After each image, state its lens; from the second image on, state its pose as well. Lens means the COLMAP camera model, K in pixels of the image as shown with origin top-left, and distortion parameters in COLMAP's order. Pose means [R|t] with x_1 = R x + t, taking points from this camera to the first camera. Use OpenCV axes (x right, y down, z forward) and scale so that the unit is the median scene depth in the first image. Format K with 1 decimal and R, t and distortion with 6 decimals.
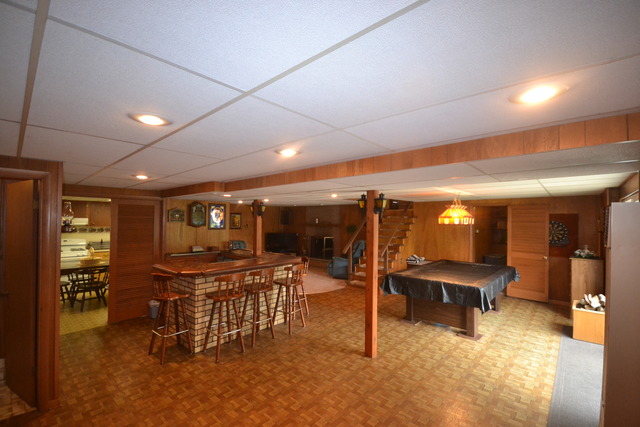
lens RADIAL K [[284.0, 0, 315.0], [0, 284.0, 212.0], [0, 0, 1]] dist [-0.002560, -0.002289]
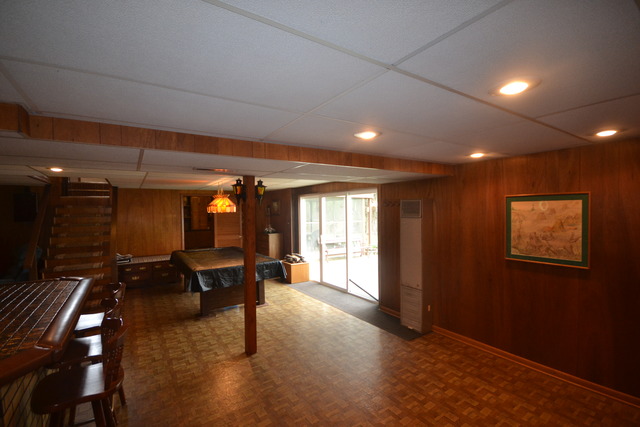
lens RADIAL K [[284.0, 0, 313.9], [0, 284.0, 217.5], [0, 0, 1]] dist [-0.002560, -0.002289]
pose [[0.249198, -0.038654, 0.967681, -0.508555], [-0.011394, 0.999017, 0.042840, 0.012718], [-0.968386, -0.021701, 0.248512, 0.450733]]
